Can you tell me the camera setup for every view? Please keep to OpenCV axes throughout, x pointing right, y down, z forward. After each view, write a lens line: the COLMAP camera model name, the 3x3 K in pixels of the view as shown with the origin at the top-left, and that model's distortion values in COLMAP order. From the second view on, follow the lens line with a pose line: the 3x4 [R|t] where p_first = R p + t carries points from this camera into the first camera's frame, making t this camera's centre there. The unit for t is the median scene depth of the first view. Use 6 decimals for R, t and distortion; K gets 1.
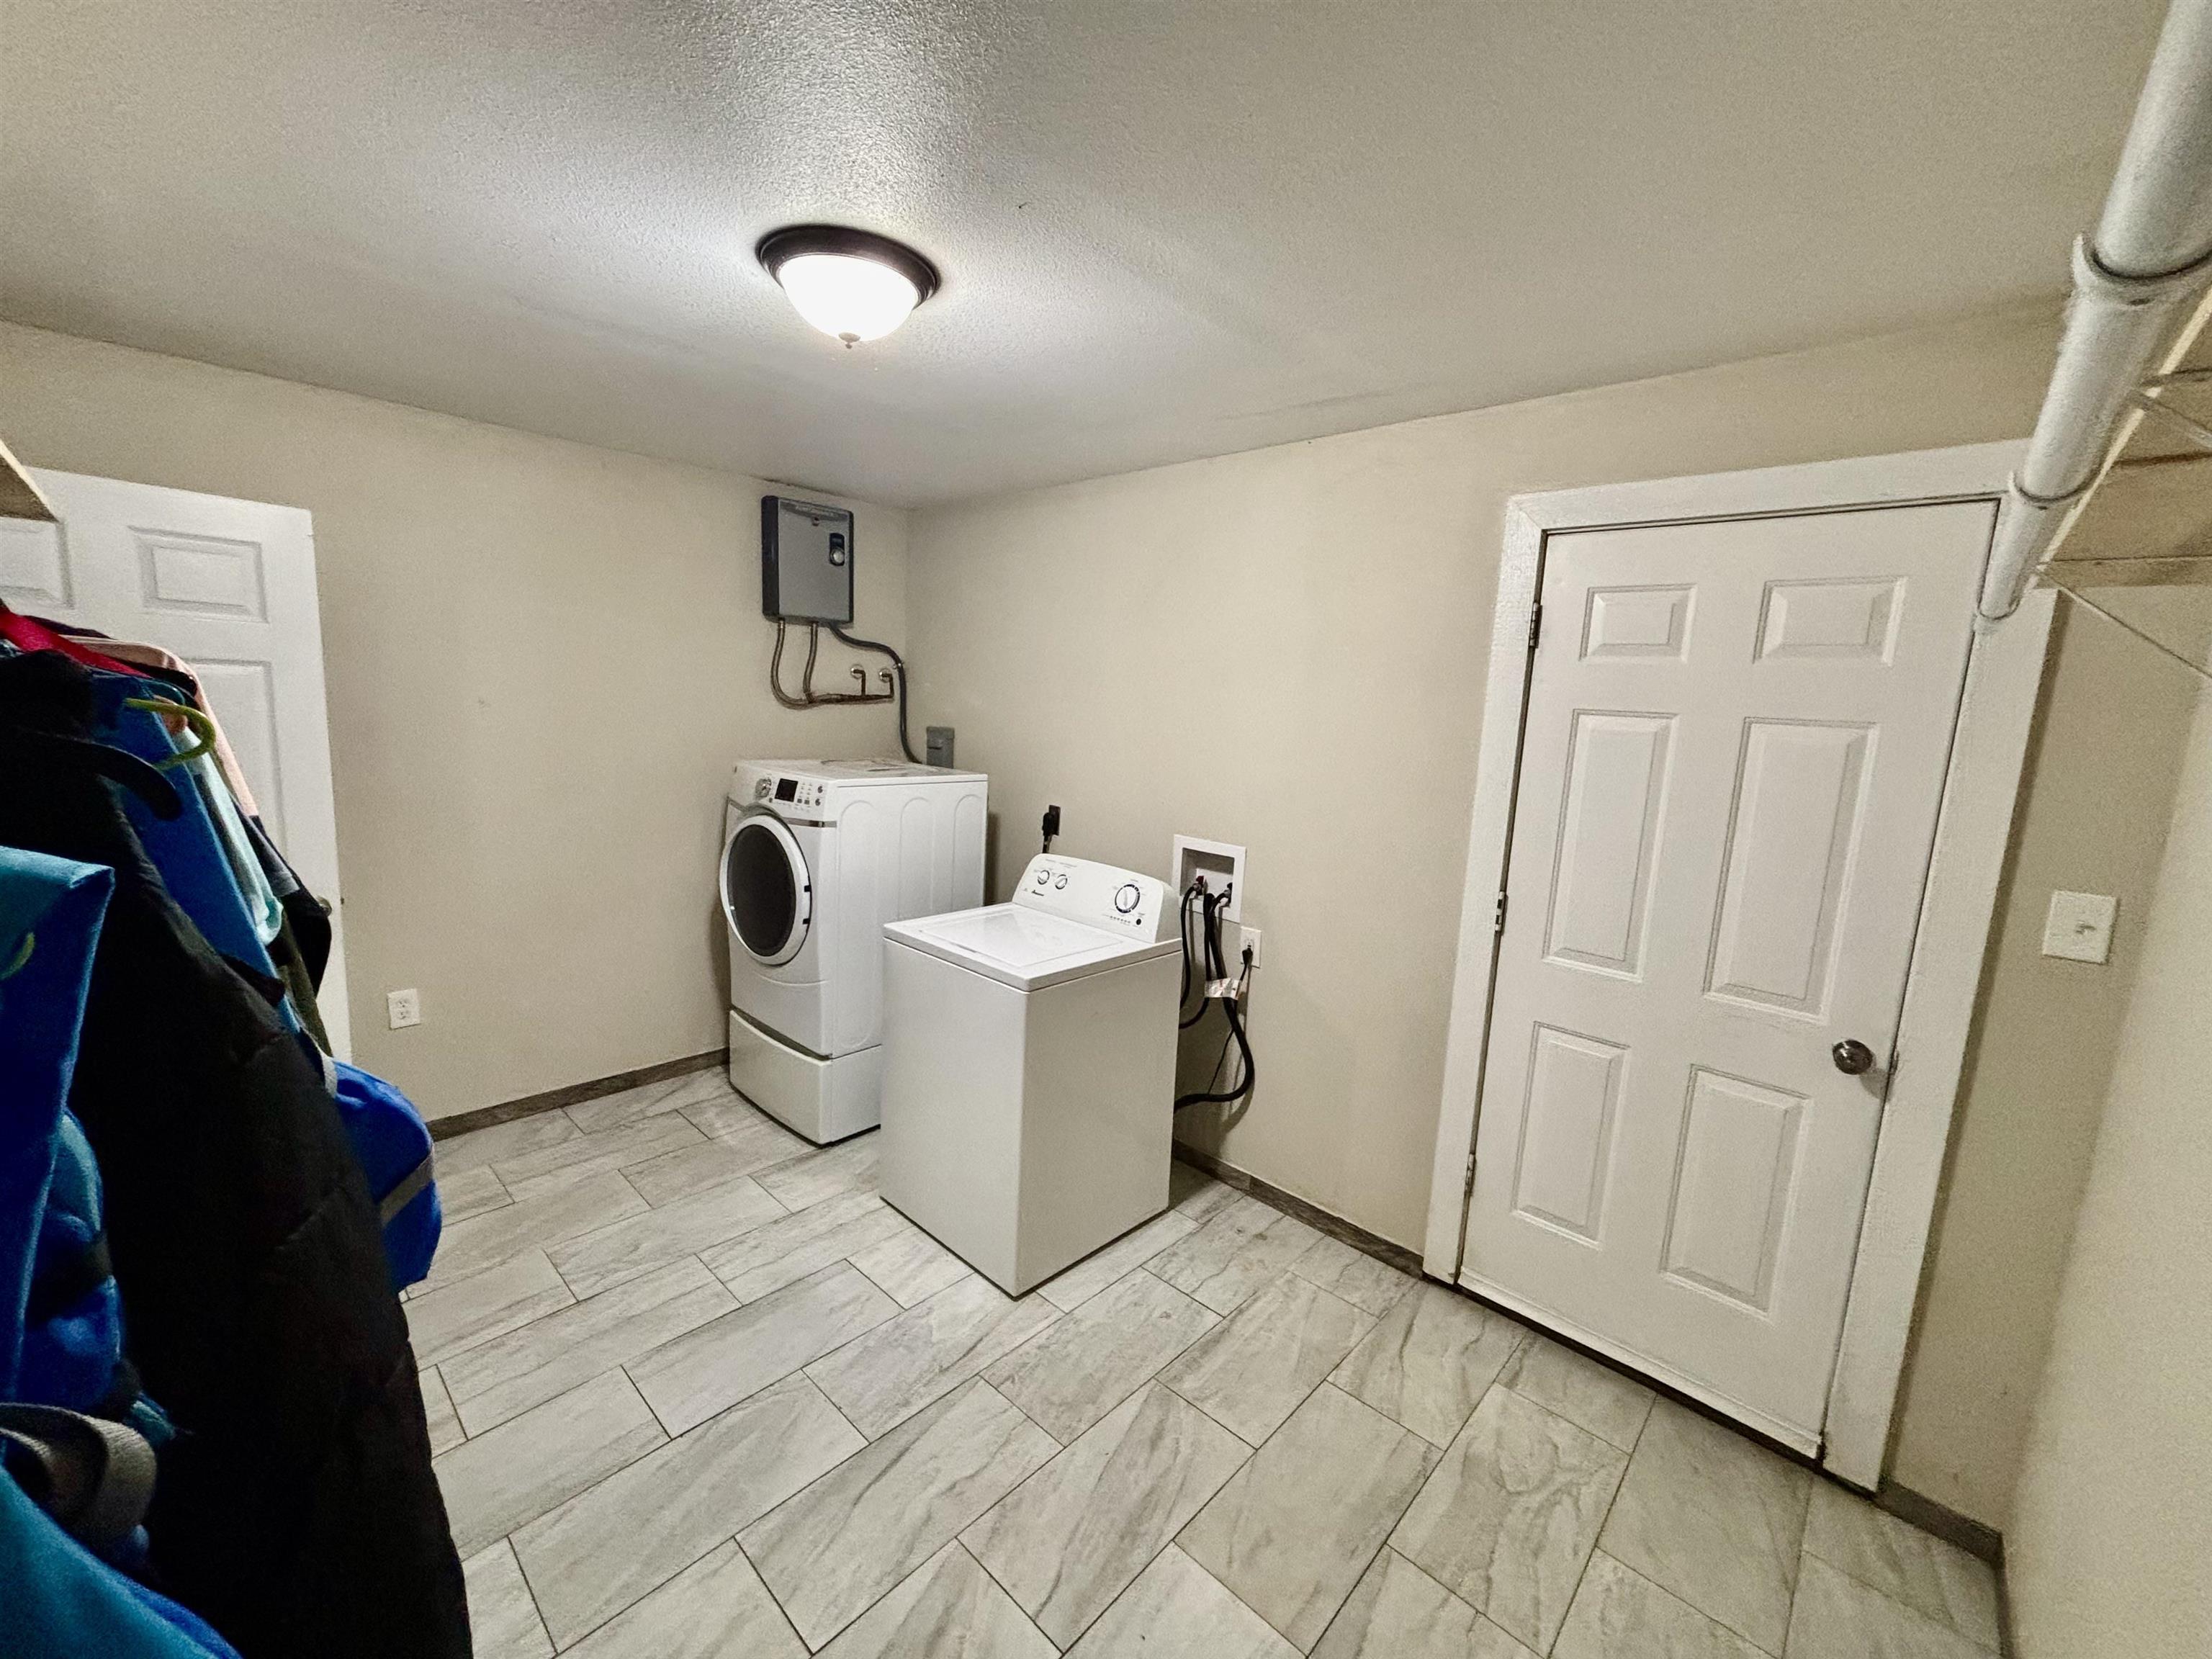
lens RADIAL K [[894.3, 0, 1112.5], [0, 894.3, 819.9], [0, 0, 1]] dist [-0.002146, 0.000011]
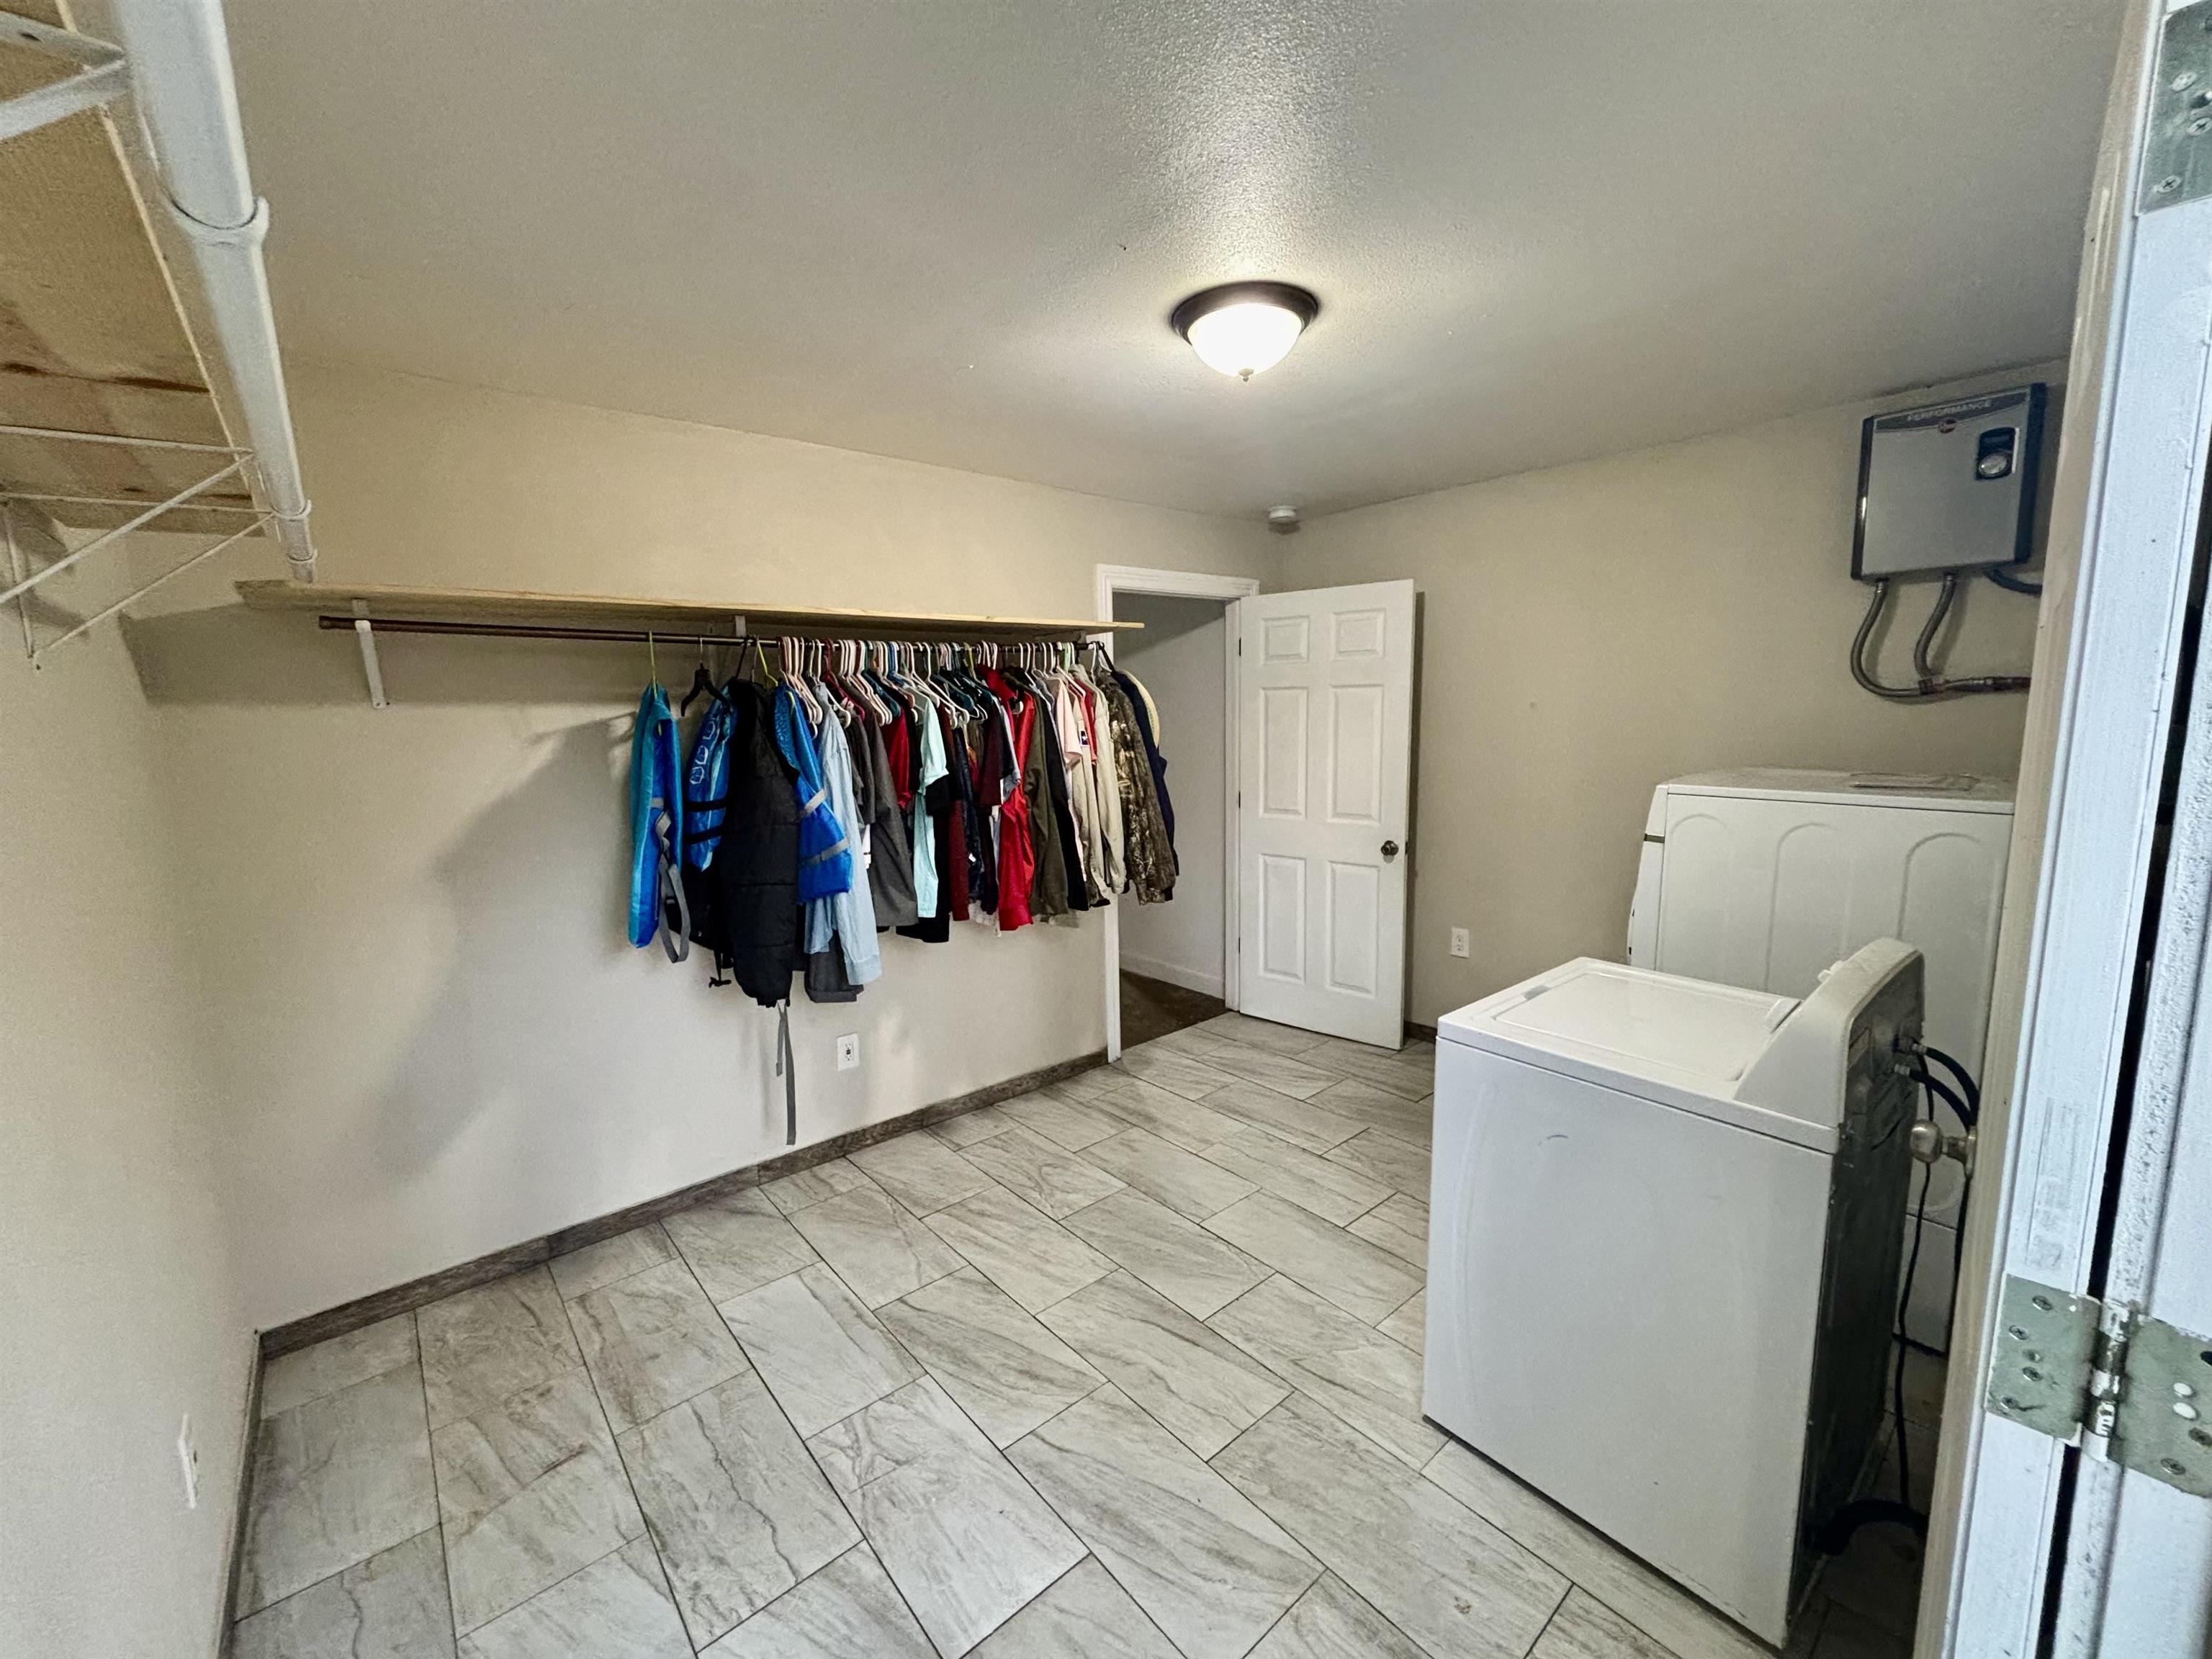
lens RADIAL K [[894.3, 0, 1102.4], [0, 894.3, 826.4], [0, 0, 1]] dist [-0.002146, 0.000011]
pose [[-0.119294, 0.087994, -0.988952, 0.753971], [-0.129102, 0.986234, 0.103325, -0.034508], [0.984430, 0.140001, -0.106292, 0.819481]]
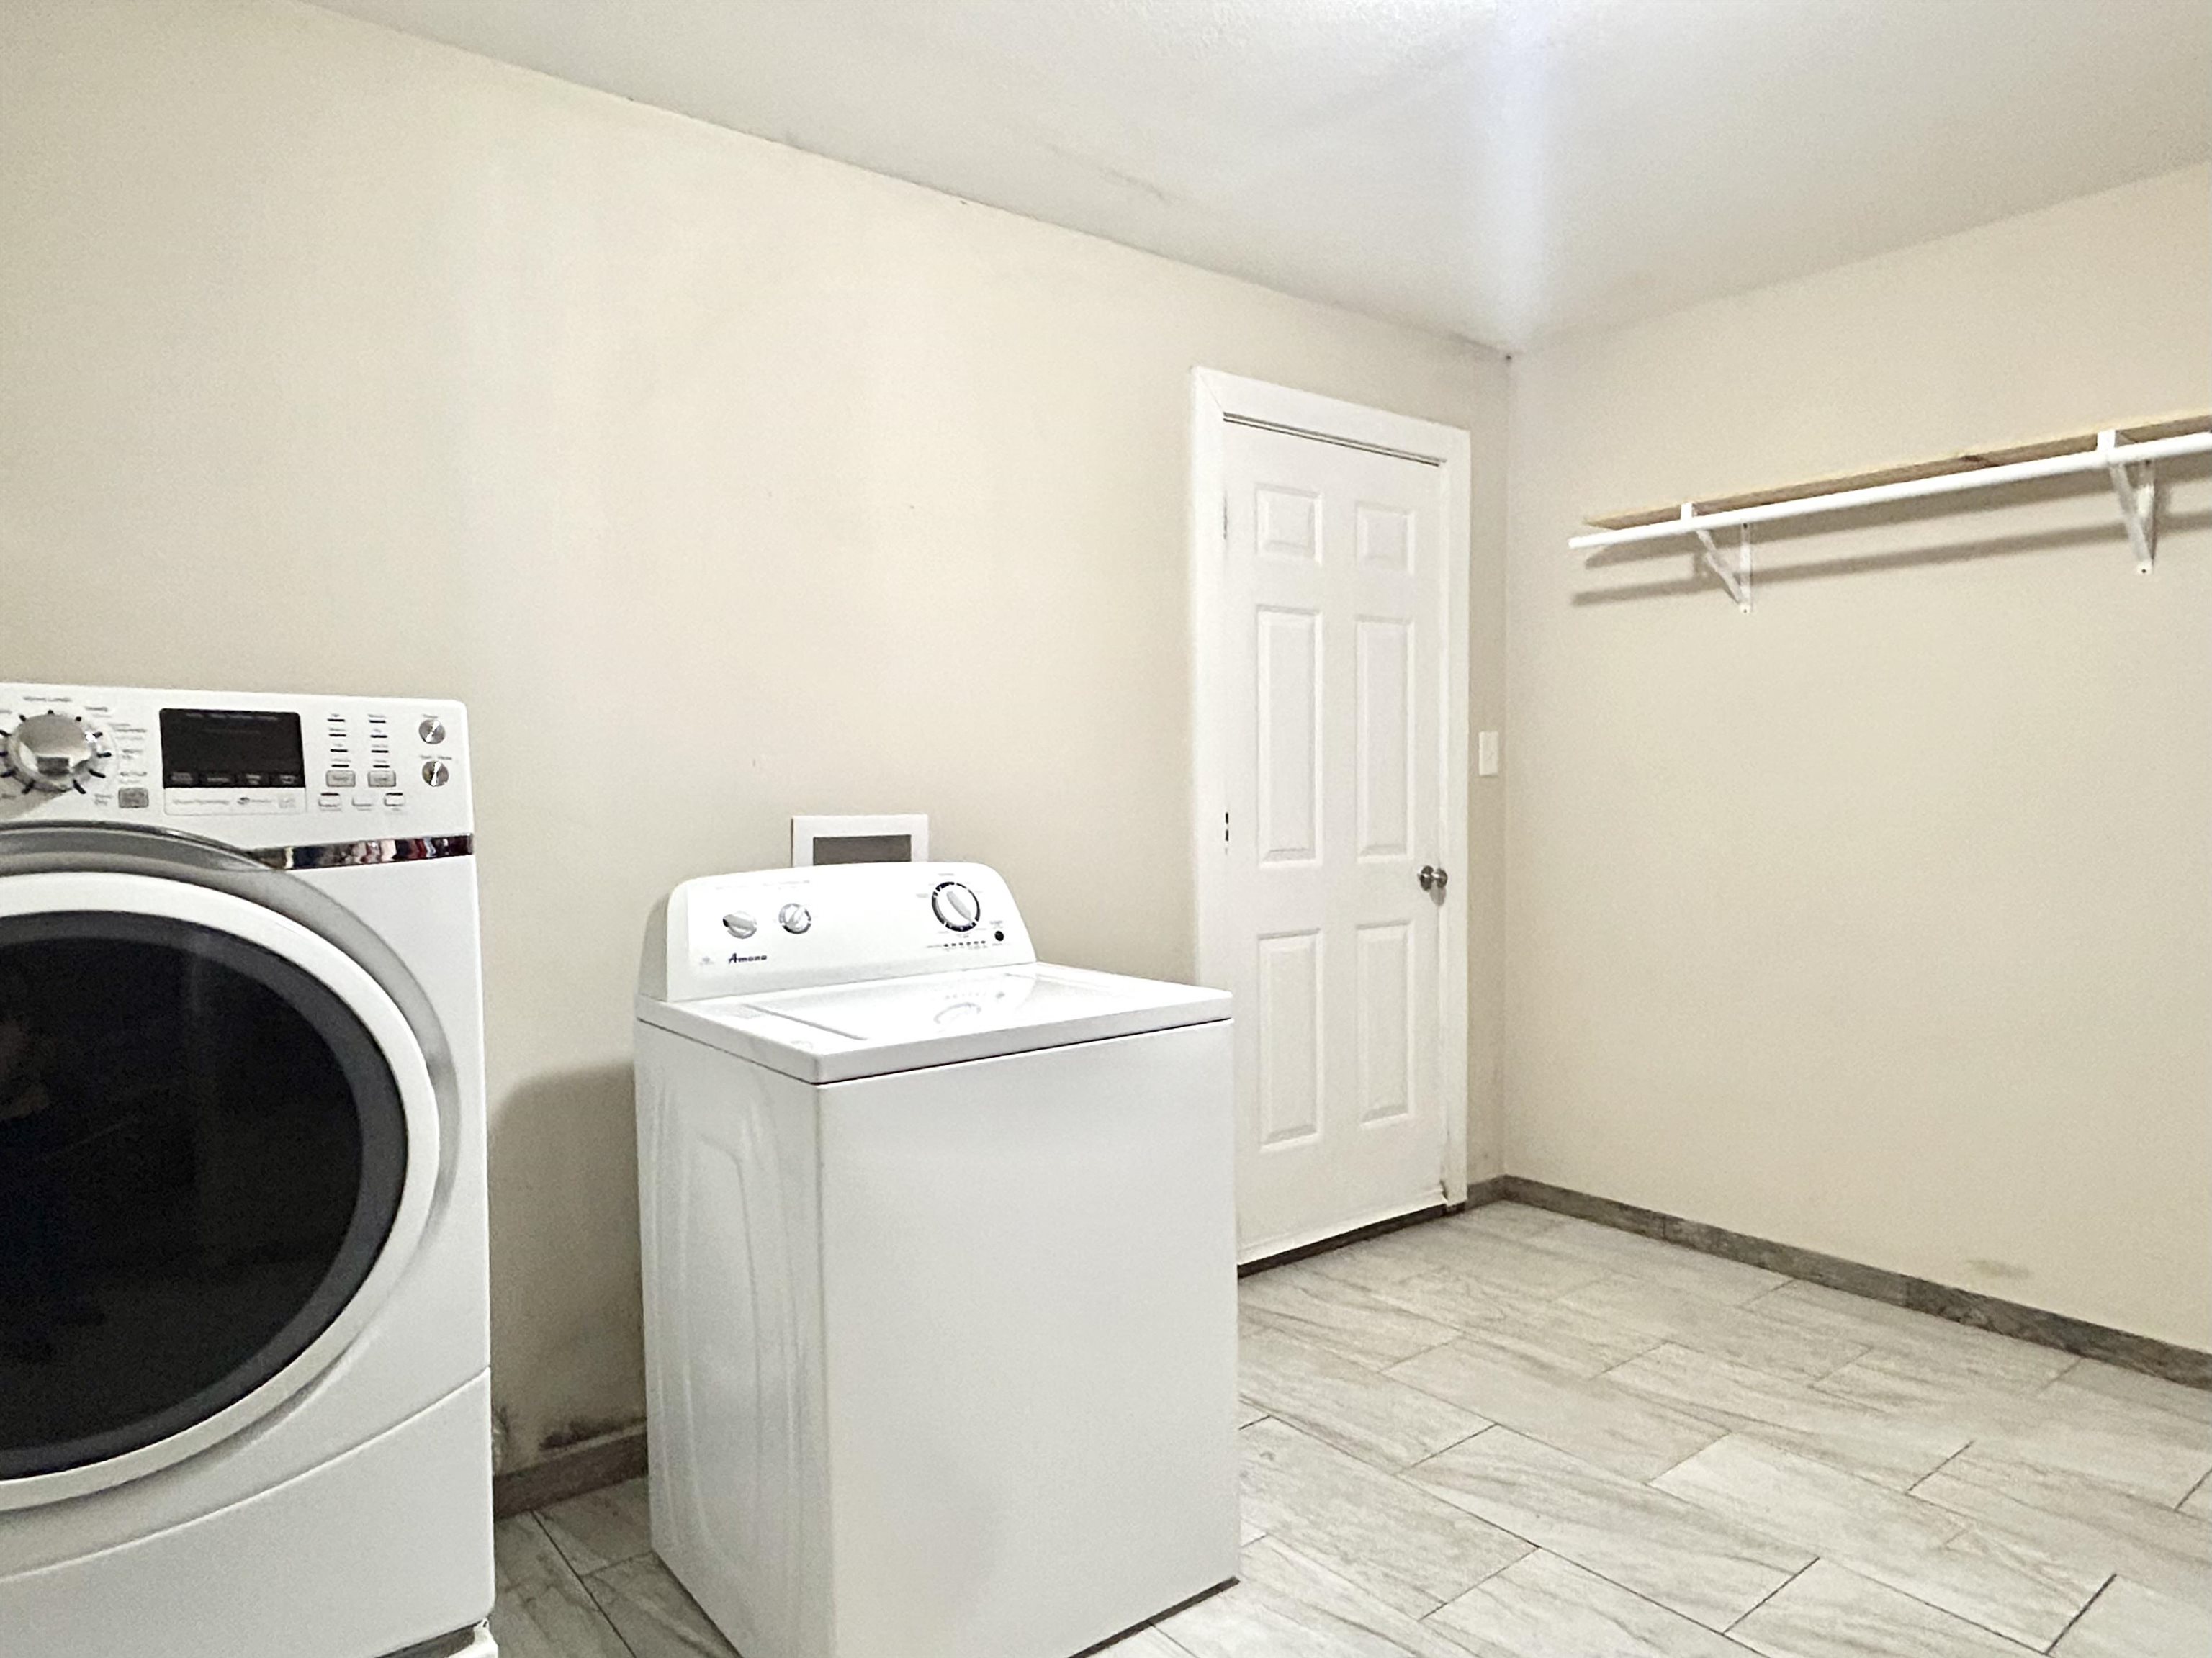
lens RADIAL K [[1366.6, 0, 1116.3], [0, 1366.6, 847.0], [0, 0, 1]] dist [-0.005860, 0.002375]
pose [[0.148206, -0.091435, 0.984721, -1.040443], [0.158509, 0.985040, 0.067608, 0.013132], [-0.976171, 0.146068, 0.160483, 0.978380]]
